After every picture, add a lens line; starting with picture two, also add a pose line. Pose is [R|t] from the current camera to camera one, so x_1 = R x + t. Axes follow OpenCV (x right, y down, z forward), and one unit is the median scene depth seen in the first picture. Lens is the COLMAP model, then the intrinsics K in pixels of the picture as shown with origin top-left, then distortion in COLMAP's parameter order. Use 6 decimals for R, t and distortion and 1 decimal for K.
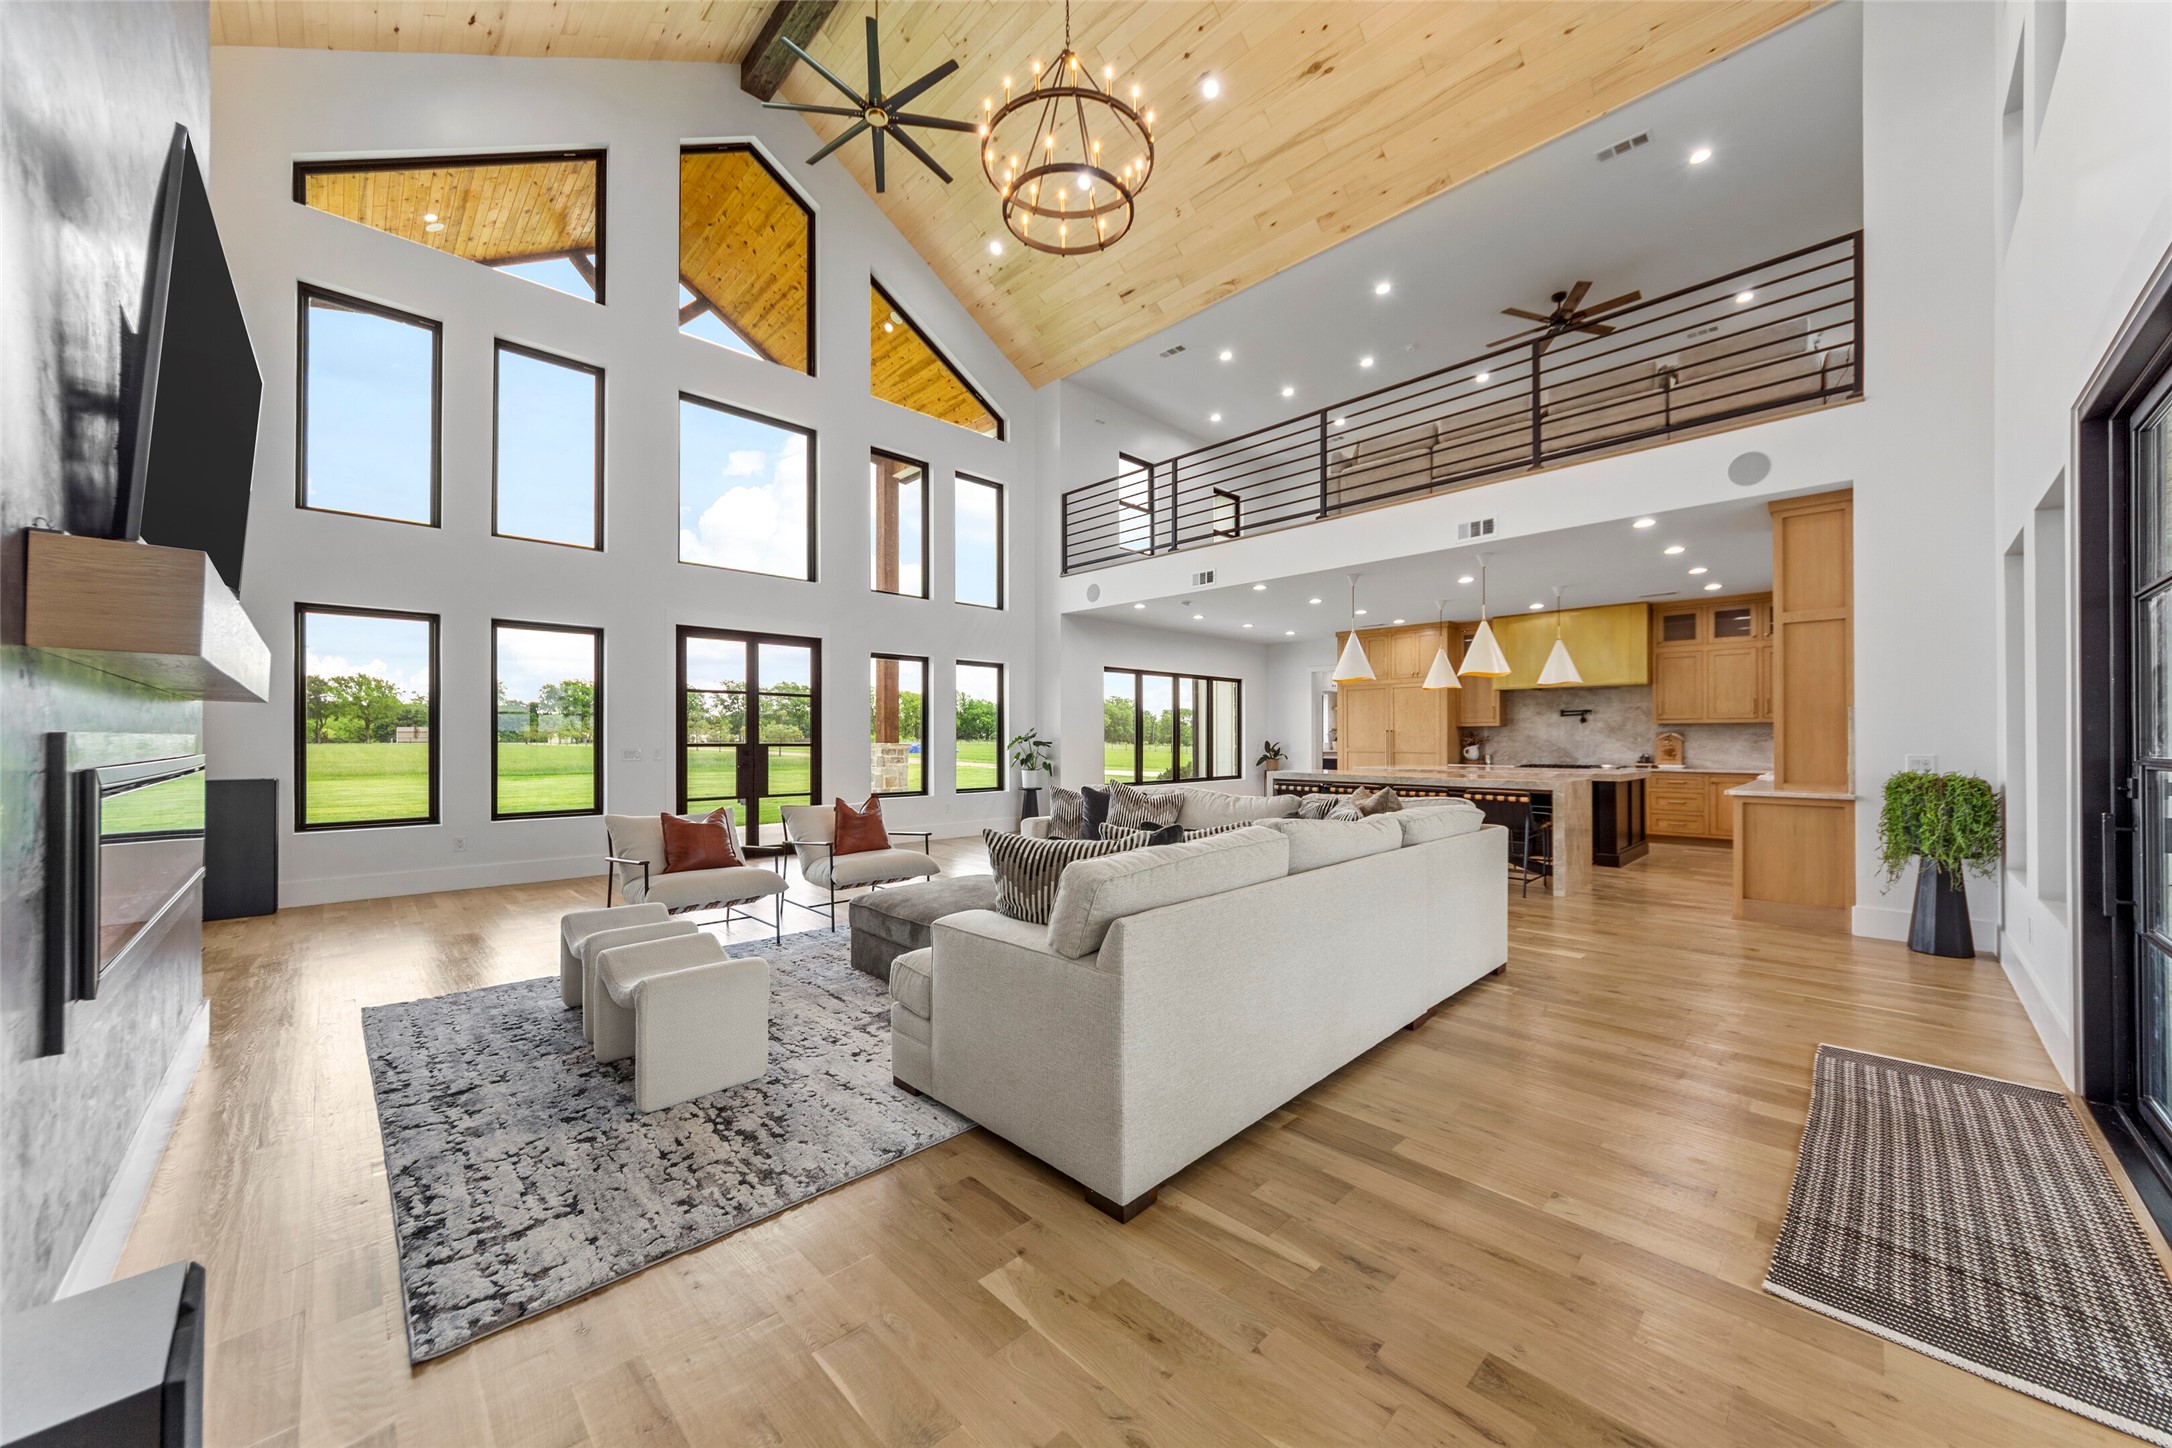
lens RADIAL K [[775.1, 0, 1088.9], [0, 775.1, 733.5], [0, 0, 1]] dist [-0.001267, -0.000160]
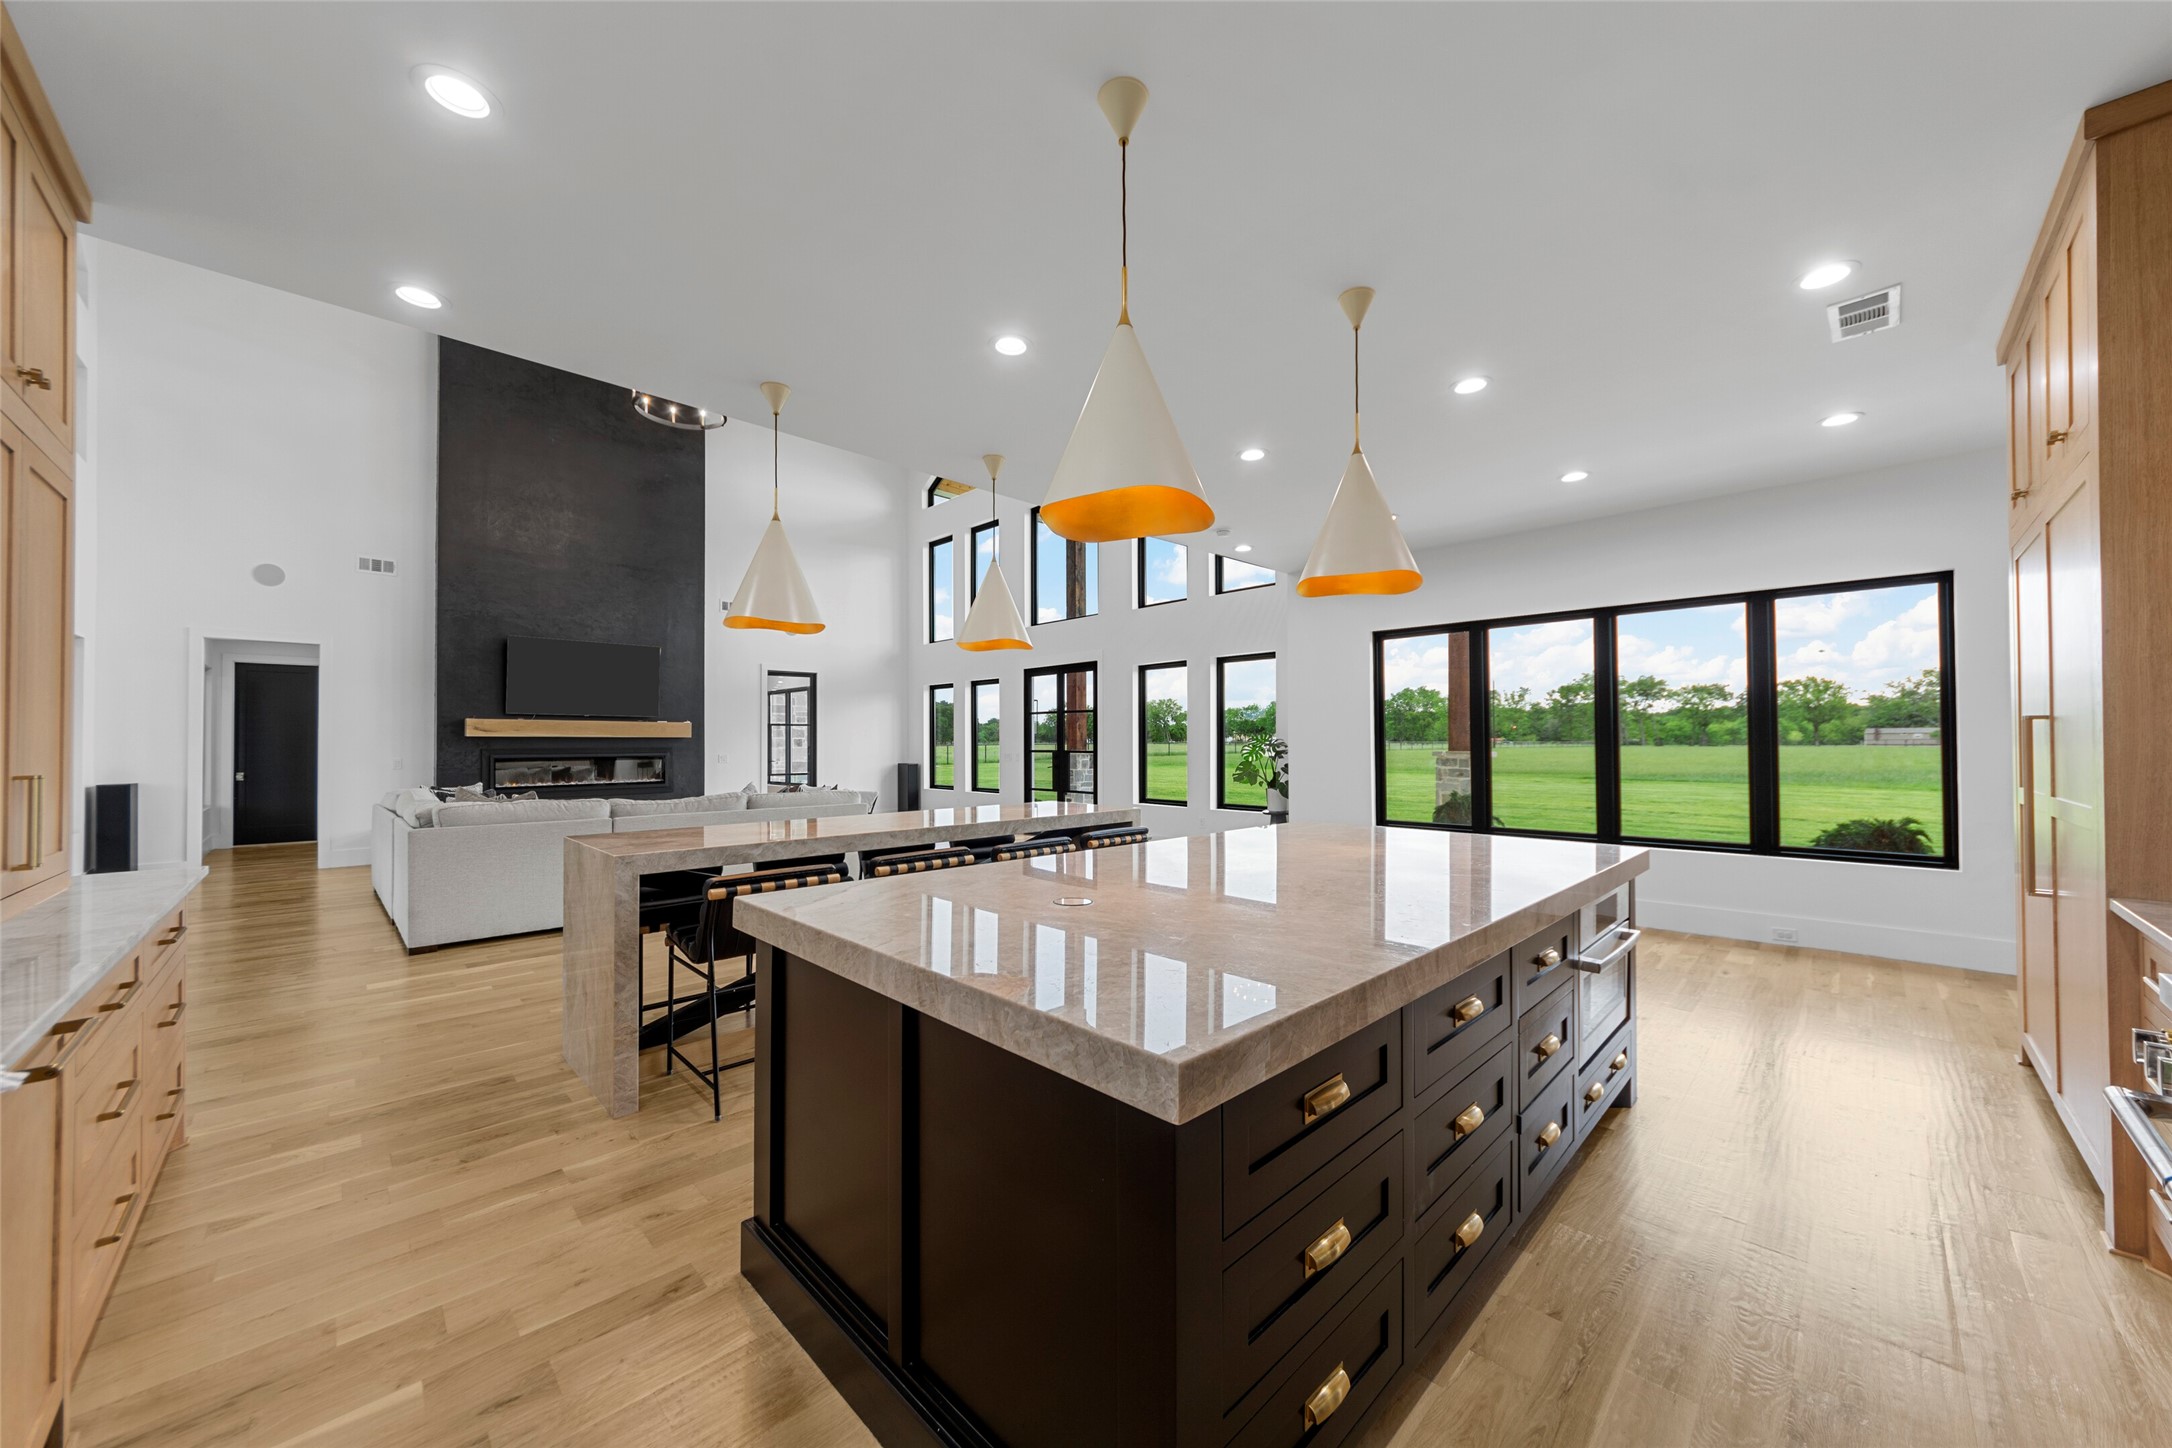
lens RADIAL K [[775.1, 0, 1088.9], [0, 775.1, 733.5], [0, 0, 1]] dist [-0.001267, -0.000160]
pose [[0.000879, -0.012196, -0.999925, 0.508053], [0.010072, 0.999875, -0.012186, 0.001138], [0.999949, -0.010060, 0.001002, 0.606797]]
